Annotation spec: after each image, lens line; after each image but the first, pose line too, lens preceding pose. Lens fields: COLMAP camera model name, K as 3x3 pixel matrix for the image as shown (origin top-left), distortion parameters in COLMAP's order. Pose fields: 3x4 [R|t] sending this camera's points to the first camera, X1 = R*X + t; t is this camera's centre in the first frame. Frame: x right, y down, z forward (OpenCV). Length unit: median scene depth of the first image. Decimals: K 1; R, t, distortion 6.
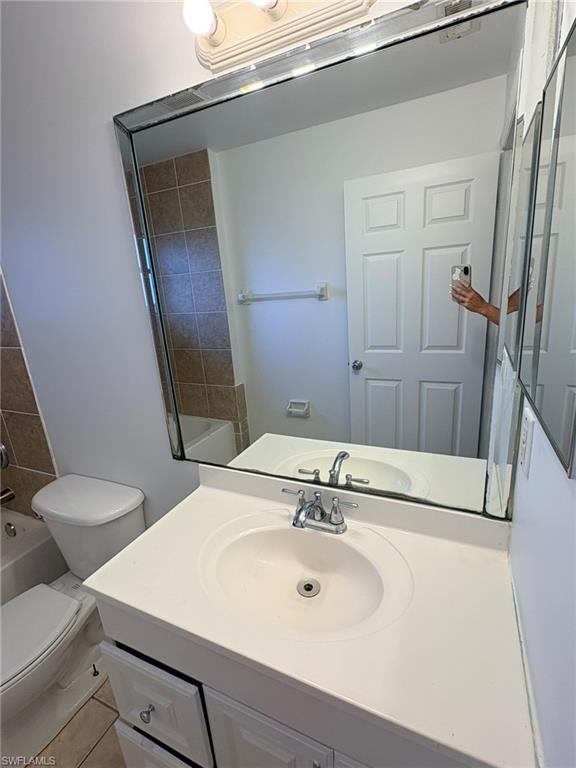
lens RADIAL K [[362.9, 0, 287.9], [0, 362.9, 384.4], [0, 0, 1]] dist [0.000640, 0.000270]
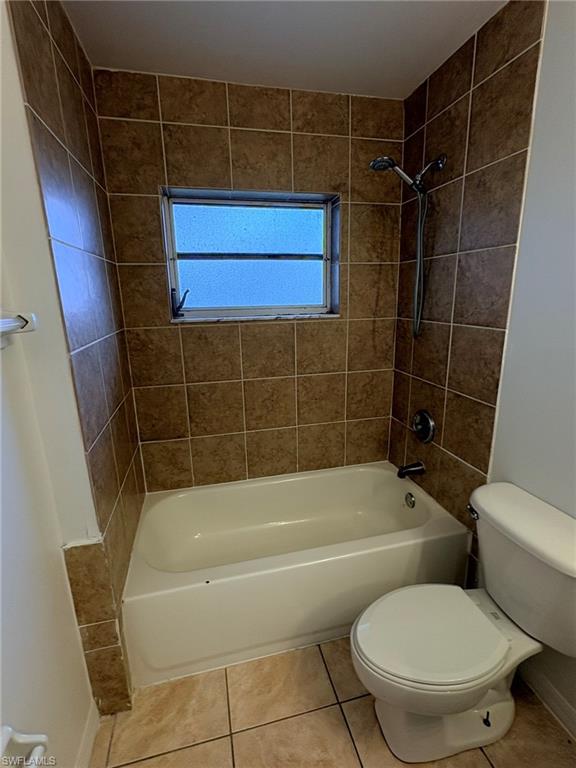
lens RADIAL K [[362.9, 0, 287.5], [0, 362.9, 383.9], [0, 0, 1]] dist [0.000640, 0.000270]
pose [[0.630702, 0.249574, -0.734798, -0.363098], [-0.233438, 0.964034, 0.127066, 0.035316], [0.740082, 0.091388, 0.666278, 0.021792]]
